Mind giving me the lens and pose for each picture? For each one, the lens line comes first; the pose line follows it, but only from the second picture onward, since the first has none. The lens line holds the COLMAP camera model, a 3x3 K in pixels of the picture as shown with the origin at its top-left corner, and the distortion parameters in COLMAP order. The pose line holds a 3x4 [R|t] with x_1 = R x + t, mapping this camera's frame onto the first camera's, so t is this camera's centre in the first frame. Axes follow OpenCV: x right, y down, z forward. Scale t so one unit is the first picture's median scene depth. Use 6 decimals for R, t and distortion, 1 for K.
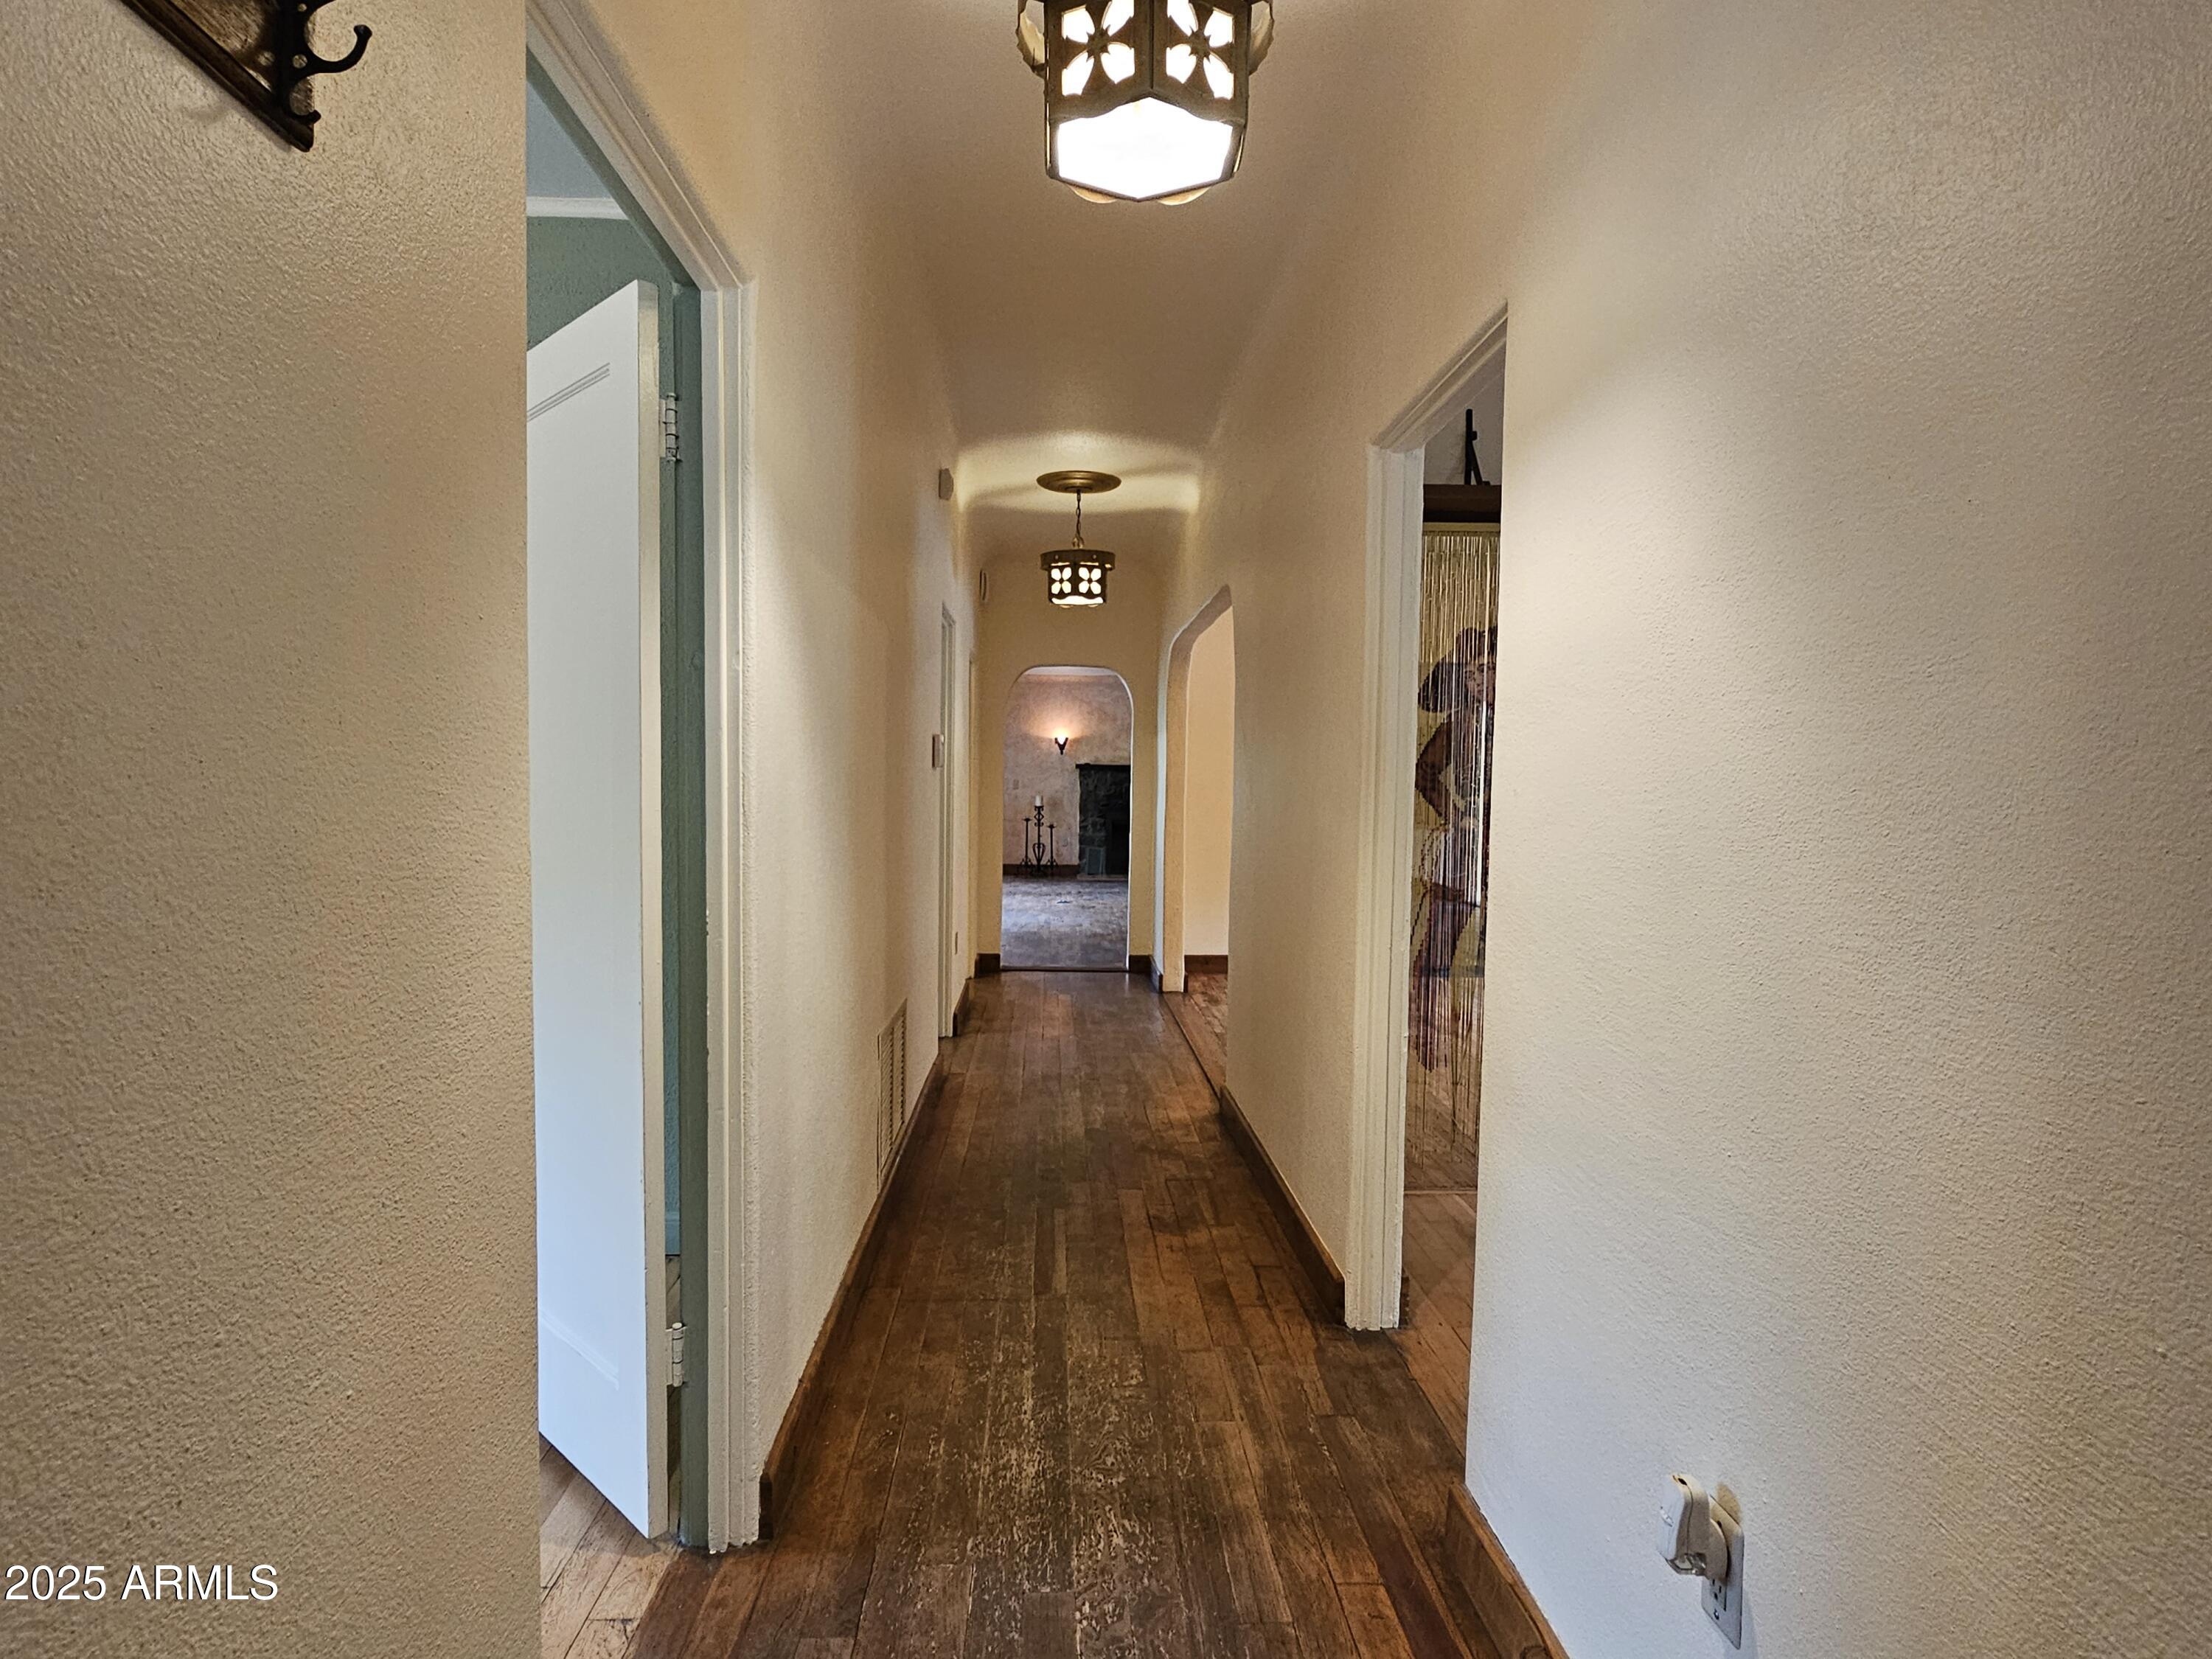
lens RADIAL K [[1295.1, 0, 1104.2], [0, 1295.1, 833.9], [0, 0, 1]] dist [-0.002791, -0.001550]
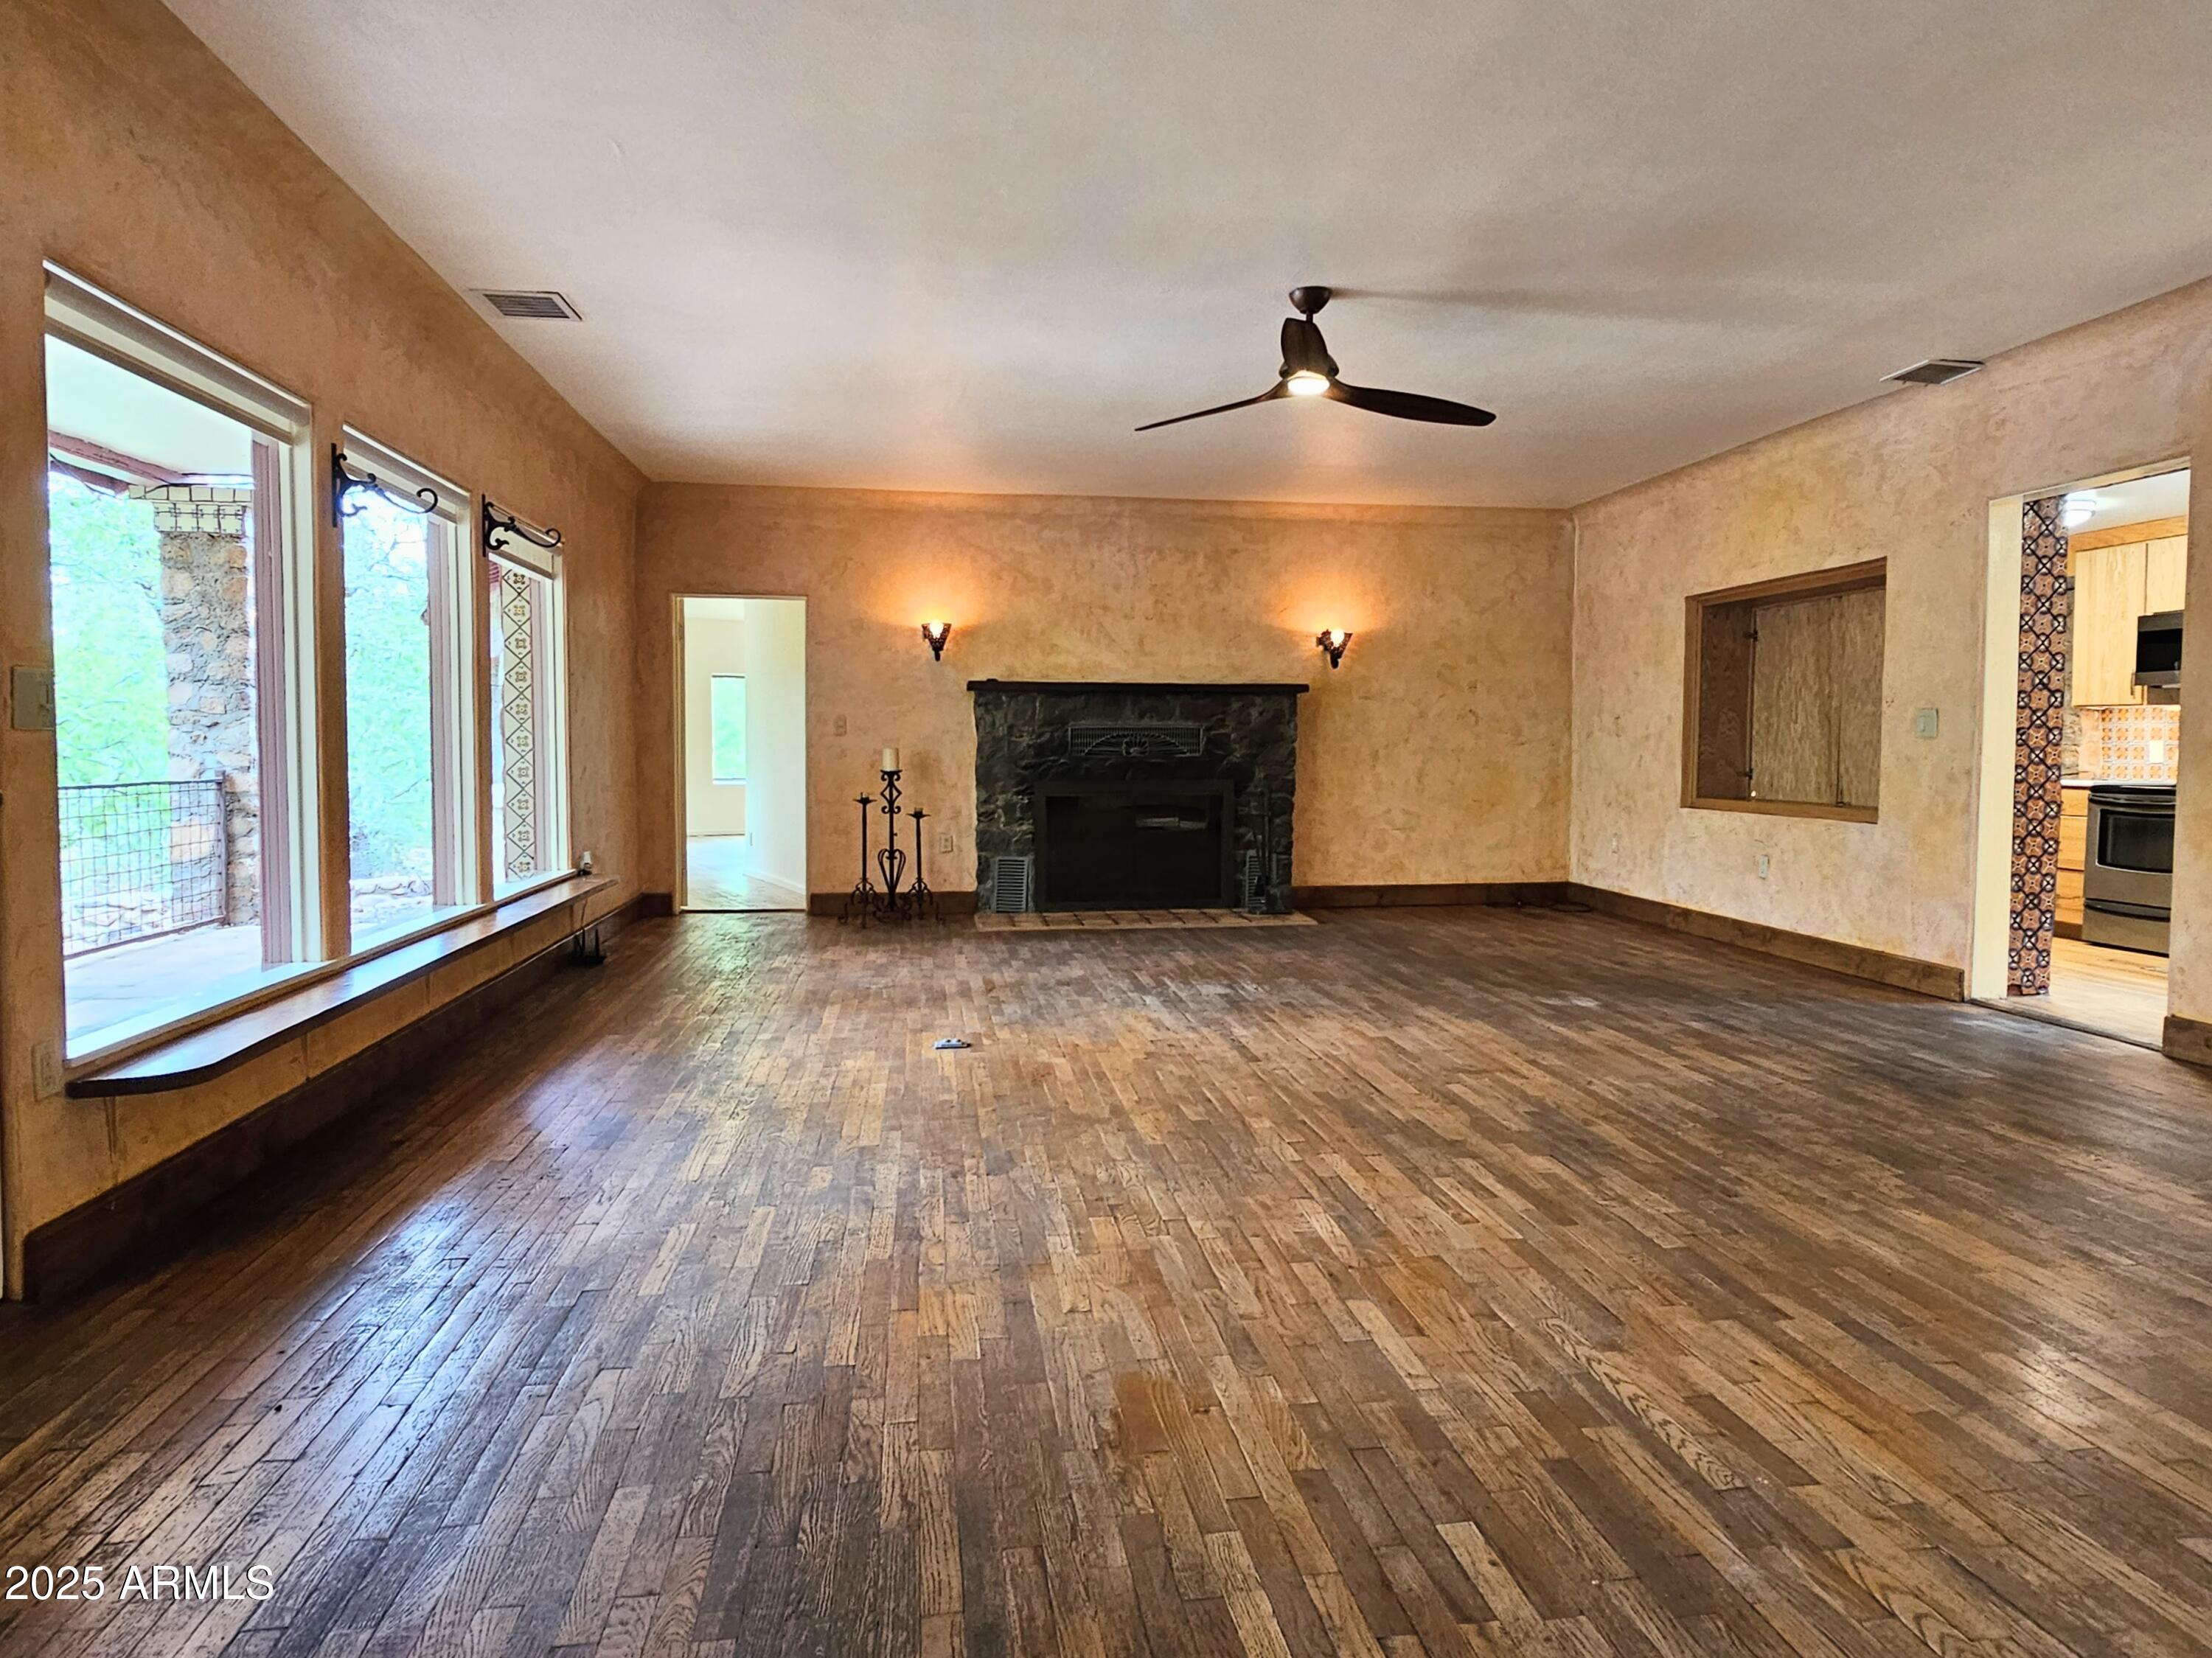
lens RADIAL K [[1294.9, 0, 1103.7], [0, 1294.9, 812.8], [0, 0, 1]] dist [-0.002791, -0.001550]
pose [[0.994926, -0.015921, 0.099339, -0.020163], [0.014470, 0.999778, 0.015309, -0.012260], [-0.099560, -0.013794, 0.994936, 0.522522]]
